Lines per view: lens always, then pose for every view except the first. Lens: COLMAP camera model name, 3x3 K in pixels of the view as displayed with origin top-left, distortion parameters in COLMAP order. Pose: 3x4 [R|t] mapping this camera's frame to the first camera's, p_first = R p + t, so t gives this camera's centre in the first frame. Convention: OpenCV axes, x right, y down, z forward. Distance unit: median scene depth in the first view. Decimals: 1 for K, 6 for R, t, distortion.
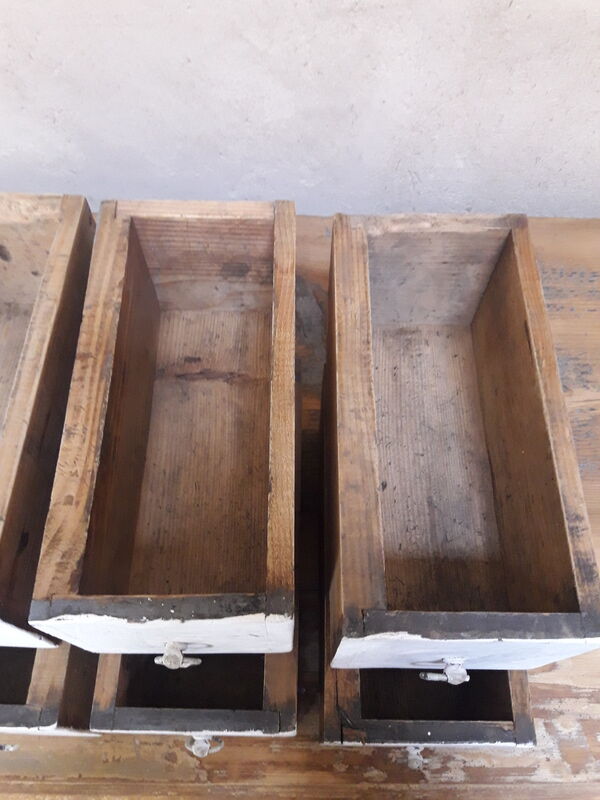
lens RADIAL K [[676.8, 0, 300.8], [0, 676.8, 404.9], [0, 0, 1]] dist [-0.006888, -0.038350]
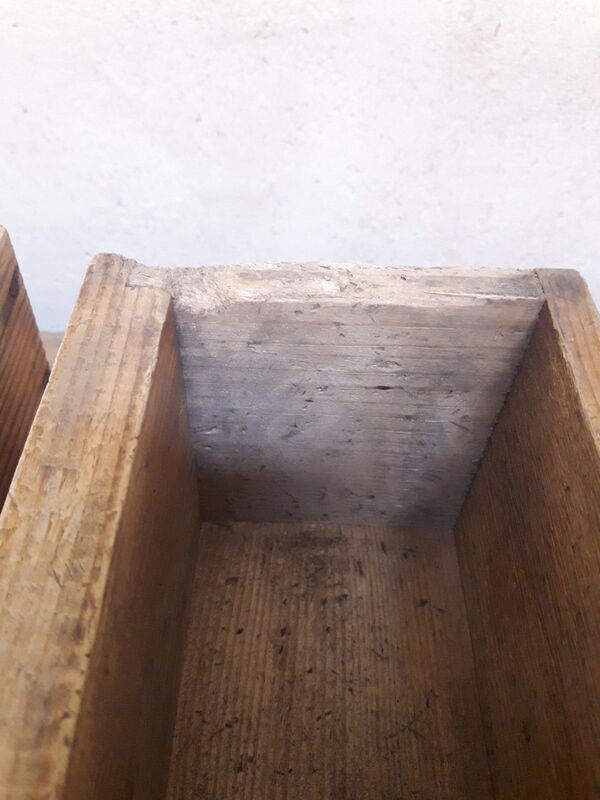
lens RADIAL K [[676.8, 0, 306.9], [0, 676.8, 388.1], [0, 0, 1]] dist [-0.006888, -0.038350]
pose [[0.999507, 0.023455, 0.020853, 0.146021], [-0.017114, 0.964289, -0.264299, -0.092385], [-0.026307, 0.263812, 0.964215, 0.558307]]
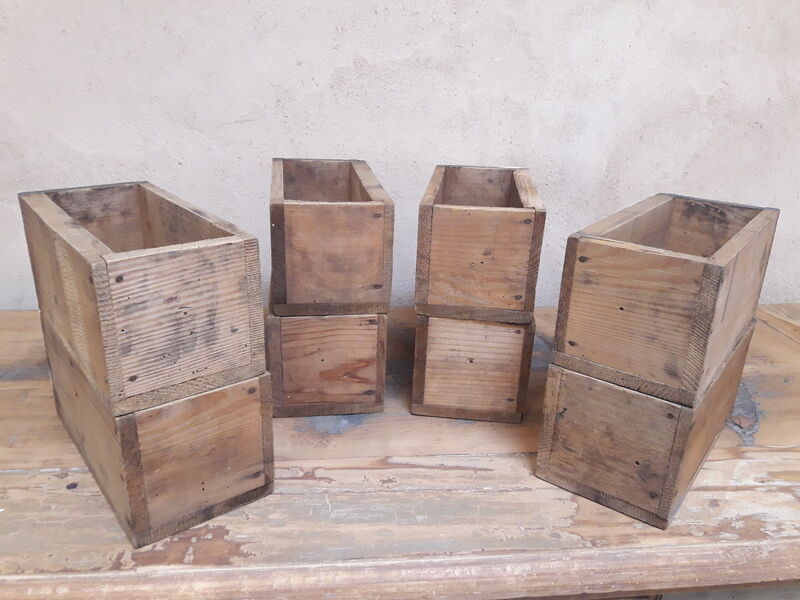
lens RADIAL K [[676.8, 0, 396.6], [0, 676.8, 300.7], [0, 0, 1]] dist [-0.006888, -0.038350]
pose [[0.994594, -0.024201, 0.100980, -0.563174], [0.085622, 0.741330, -0.665657, 0.961136], [-0.058750, 0.670705, 0.739394, -0.100803]]
